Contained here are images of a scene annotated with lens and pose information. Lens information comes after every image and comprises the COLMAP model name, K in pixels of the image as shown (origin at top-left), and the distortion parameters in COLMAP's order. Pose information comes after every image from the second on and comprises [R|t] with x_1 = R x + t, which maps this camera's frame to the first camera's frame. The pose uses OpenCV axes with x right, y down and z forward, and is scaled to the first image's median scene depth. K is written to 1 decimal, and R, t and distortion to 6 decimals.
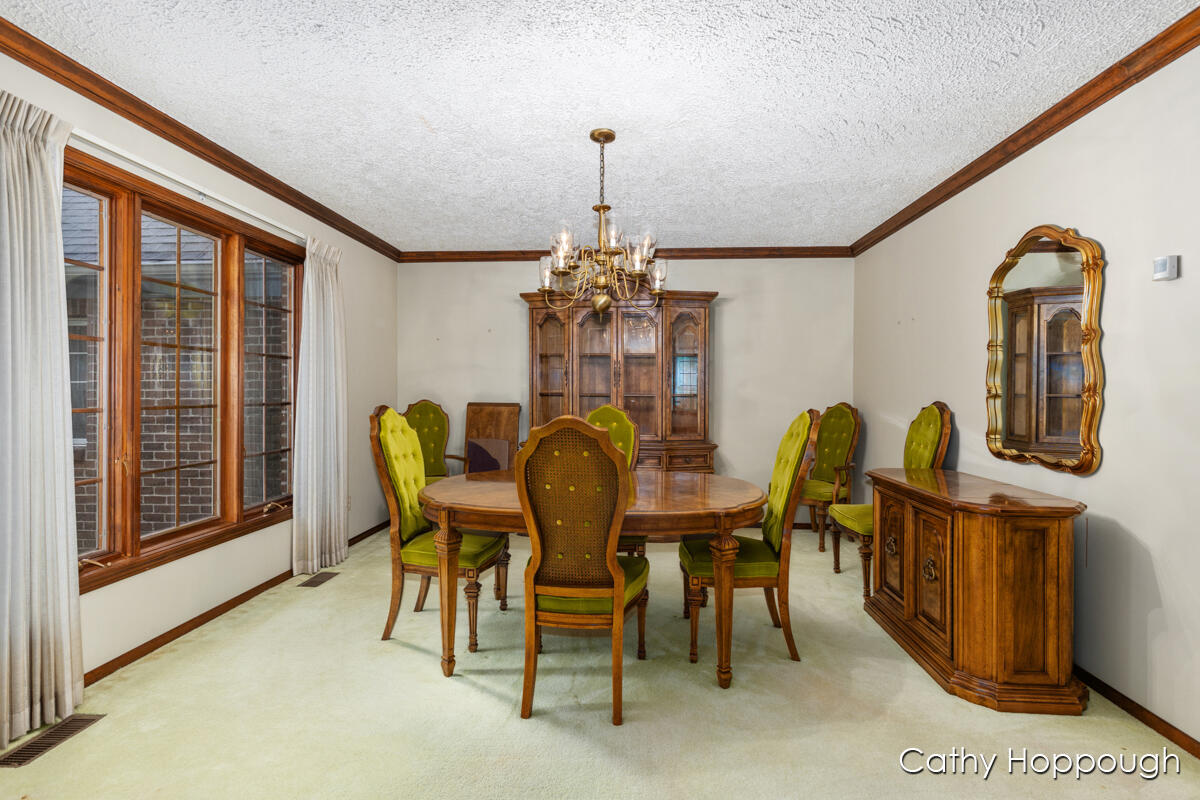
lens RADIAL K [[542.7, 0, 600.3], [0, 542.7, 397.6], [0, 0, 1]] dist [-0.001846, 0.000648]
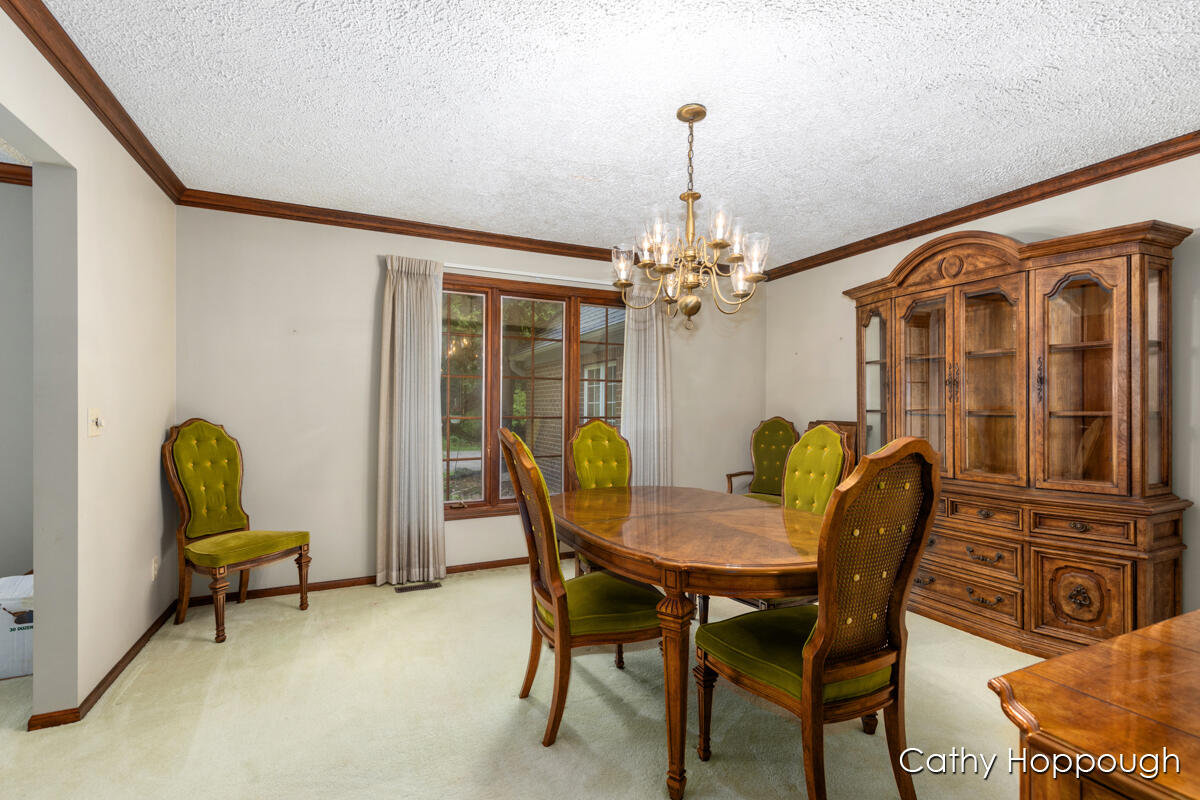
lens RADIAL K [[542.7, 0, 601.0], [0, 542.7, 403.5], [0, 0, 1]] dist [-0.001846, 0.000648]
pose [[0.488334, -0.009356, -0.872607, 0.420584], [-0.009983, 0.999817, -0.016306, -0.000846], [0.872600, 0.016674, 0.488151, 0.276446]]
